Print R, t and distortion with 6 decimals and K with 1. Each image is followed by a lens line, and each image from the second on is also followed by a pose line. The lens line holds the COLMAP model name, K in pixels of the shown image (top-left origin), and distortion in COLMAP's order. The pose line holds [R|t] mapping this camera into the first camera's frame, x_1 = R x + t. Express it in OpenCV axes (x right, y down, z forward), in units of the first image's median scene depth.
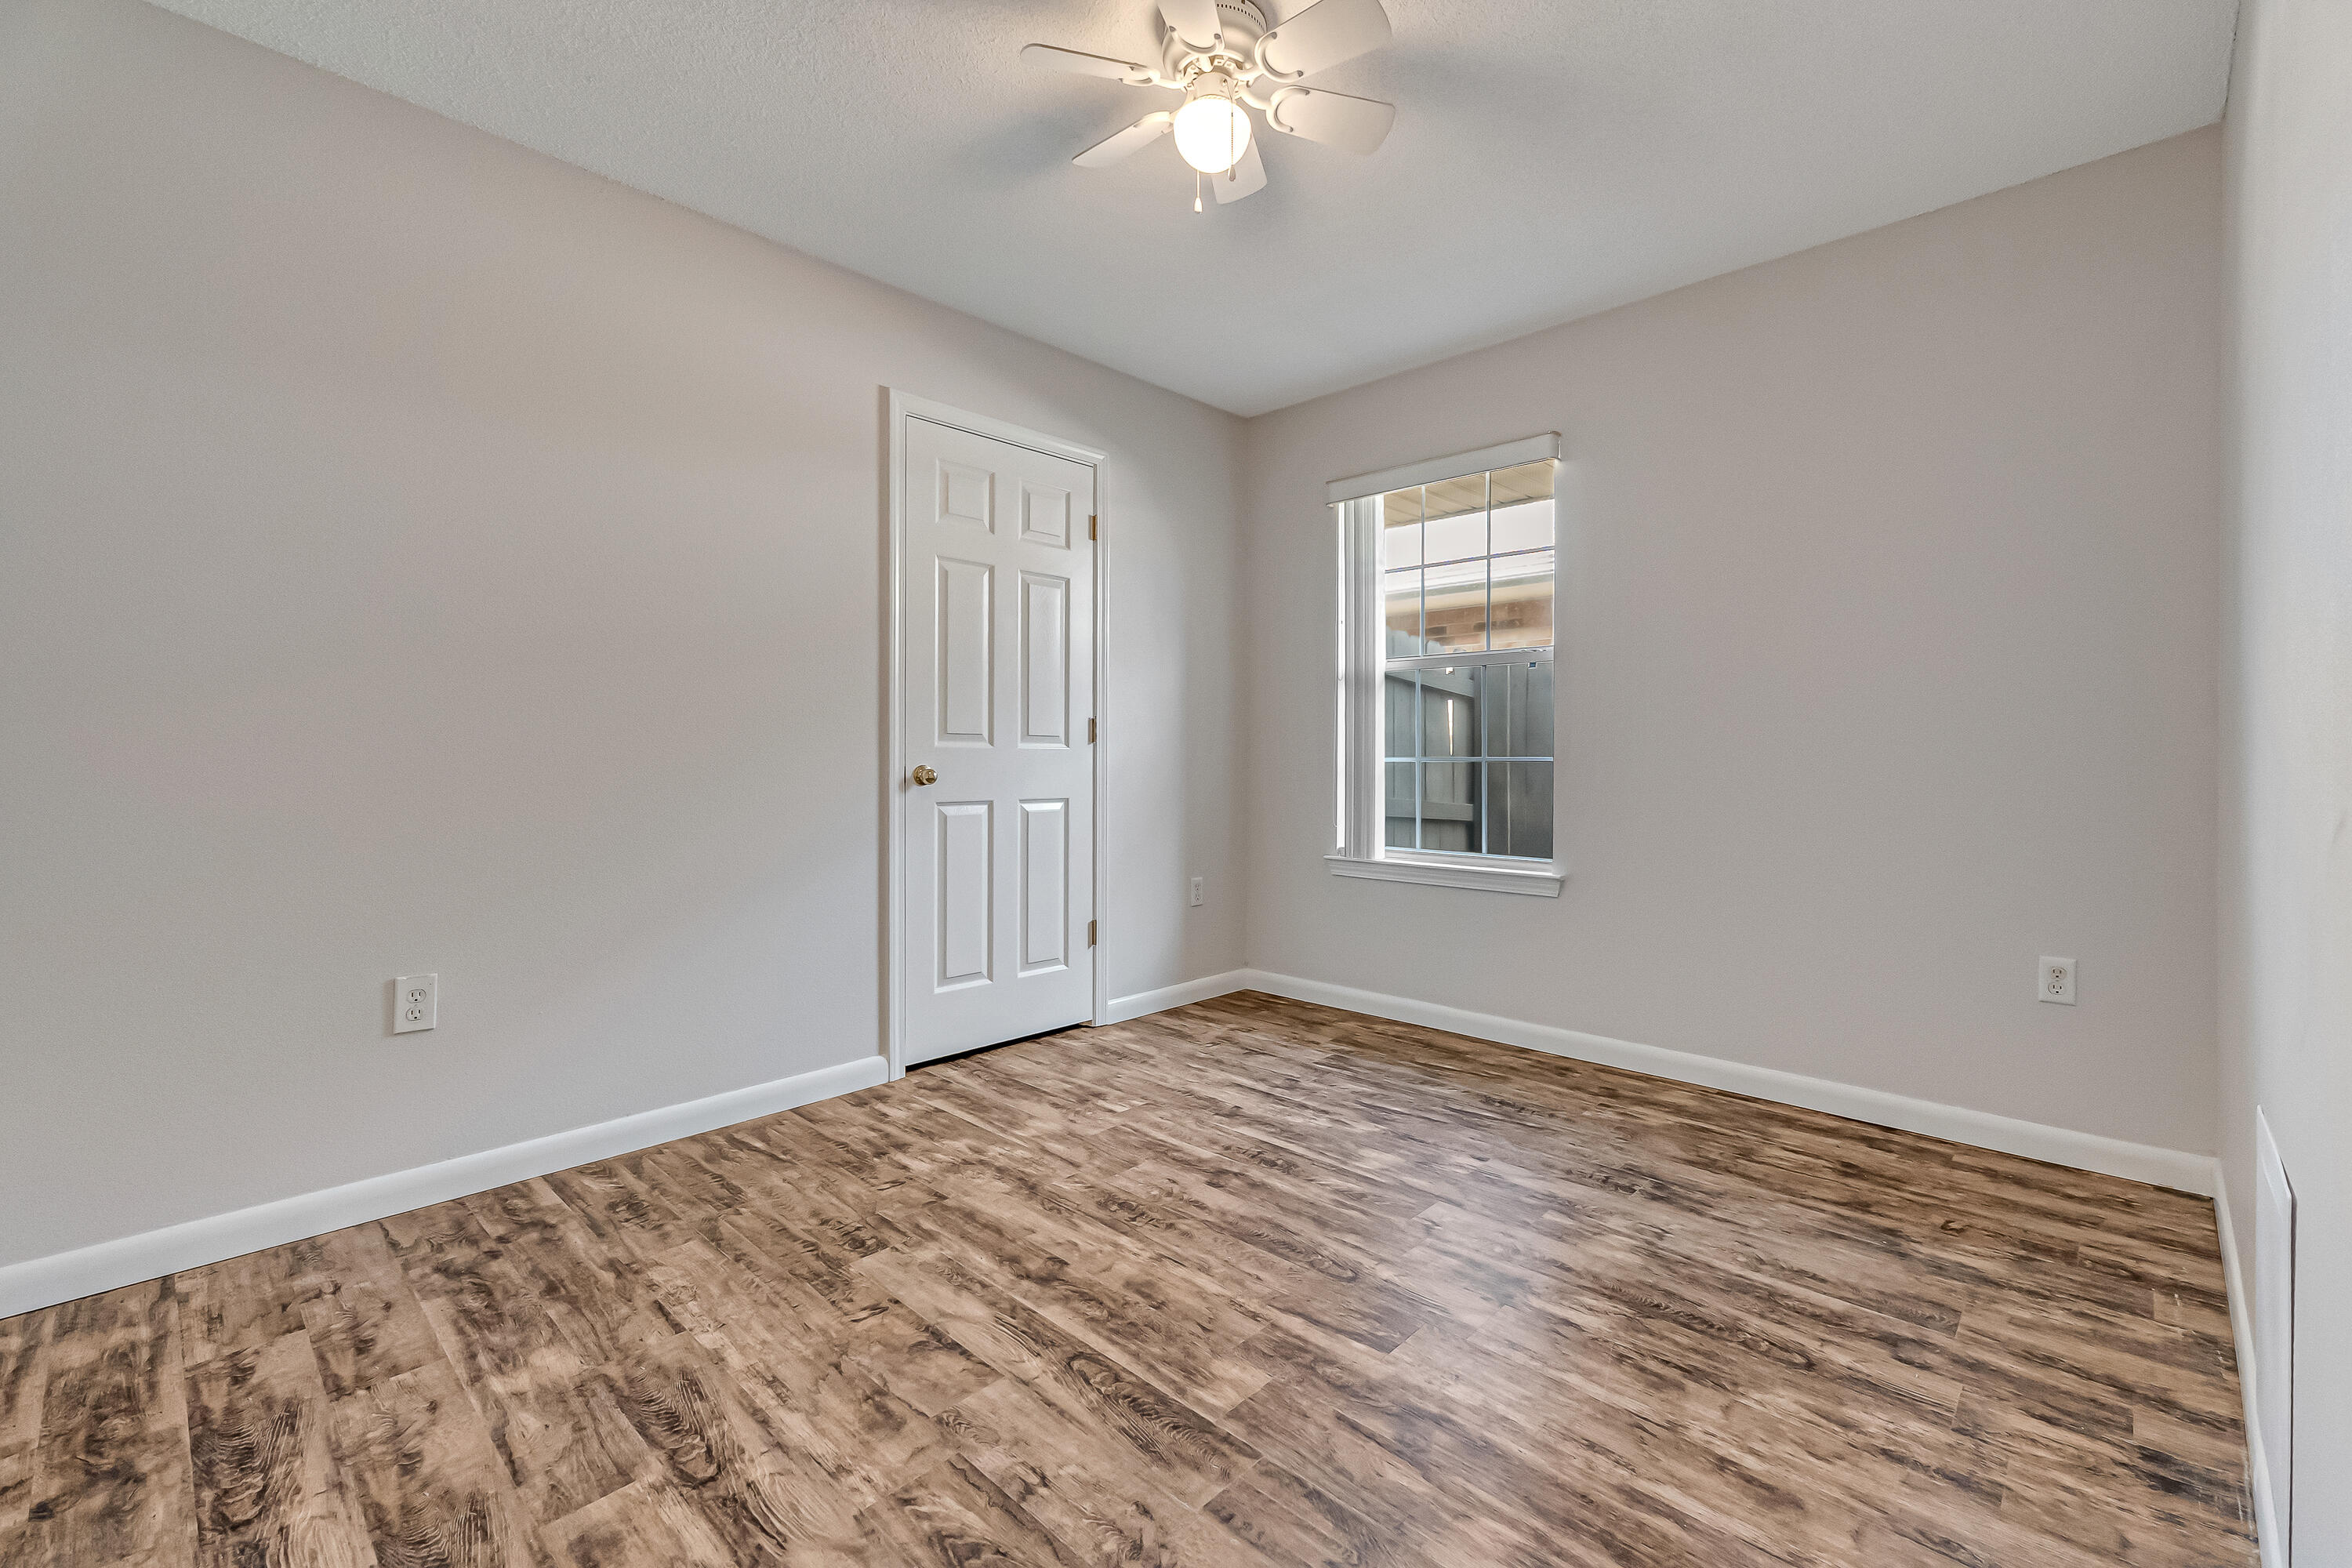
lens RADIAL K [[996.6, 0, 1187.5], [0, 996.6, 772.2], [0, 0, 1]] dist [0.001683, 0.001114]
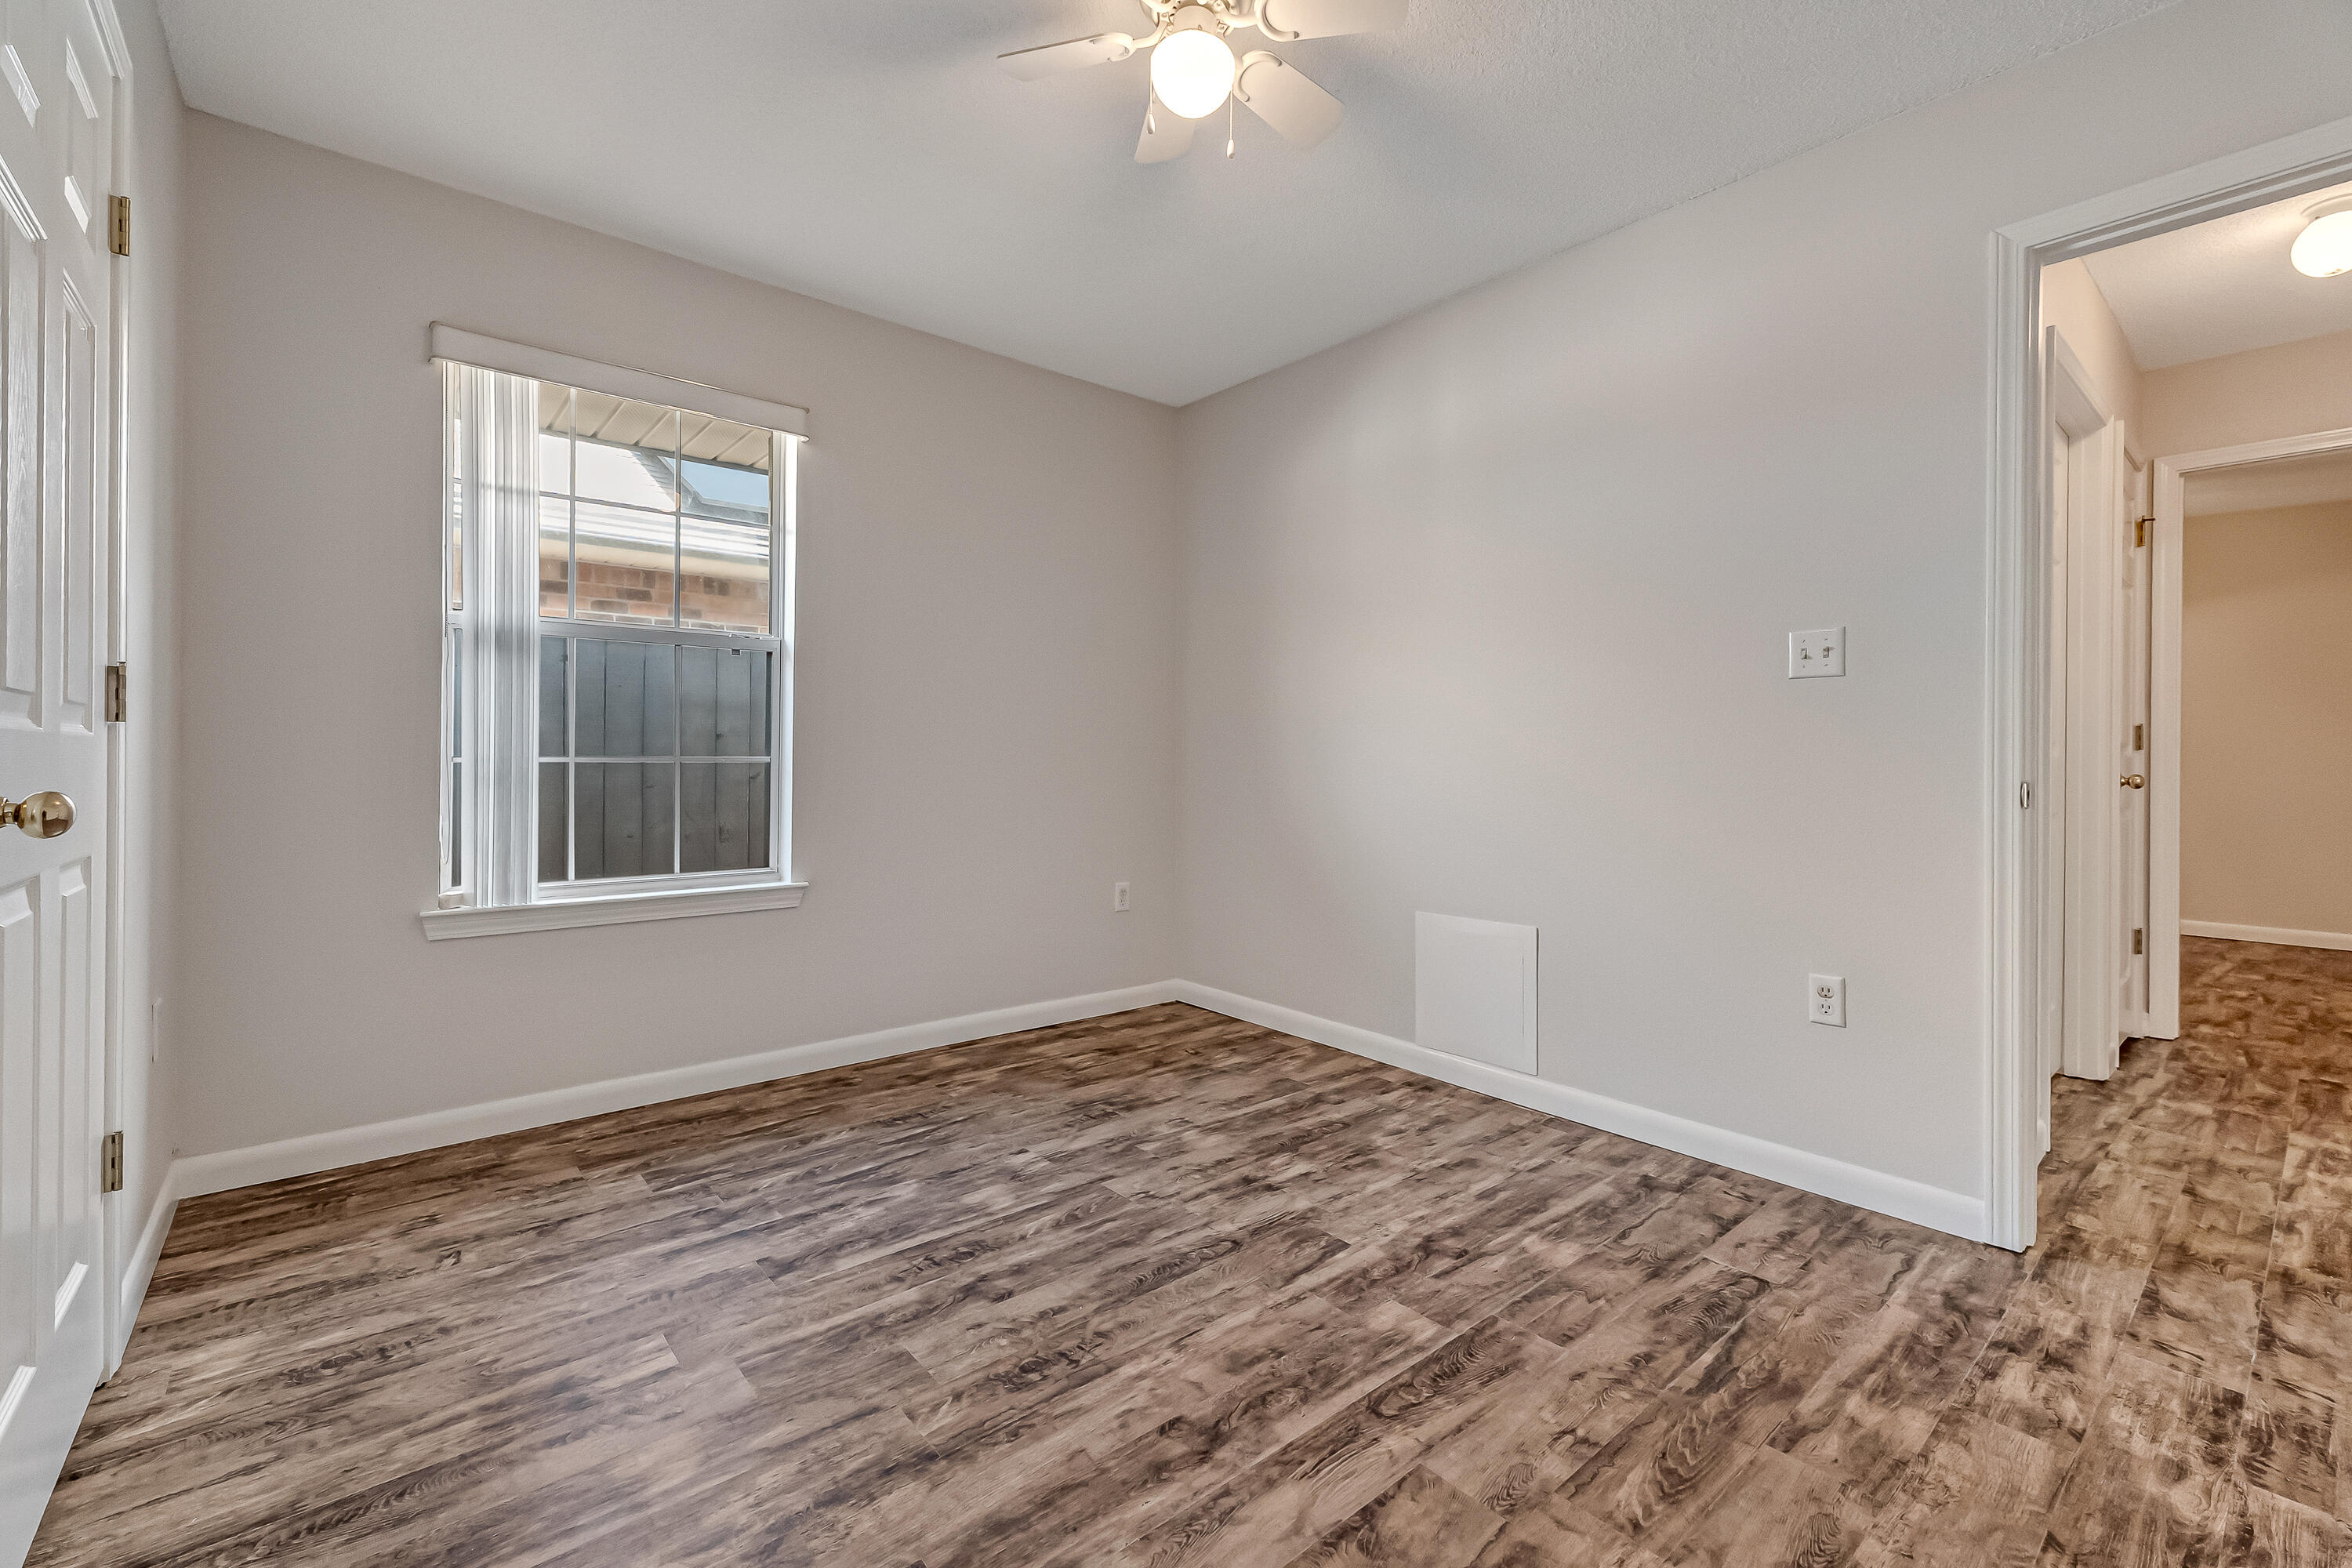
lens RADIAL K [[996.6, 0, 1186.9], [0, 996.6, 763.9], [0, 0, 1]] dist [0.001683, 0.001114]
pose [[0.101658, -0.007081, 0.994794, -0.744440], [0.011318, 0.999918, 0.005961, -0.014896], [-0.994755, 0.010653, 0.101730, 0.765516]]
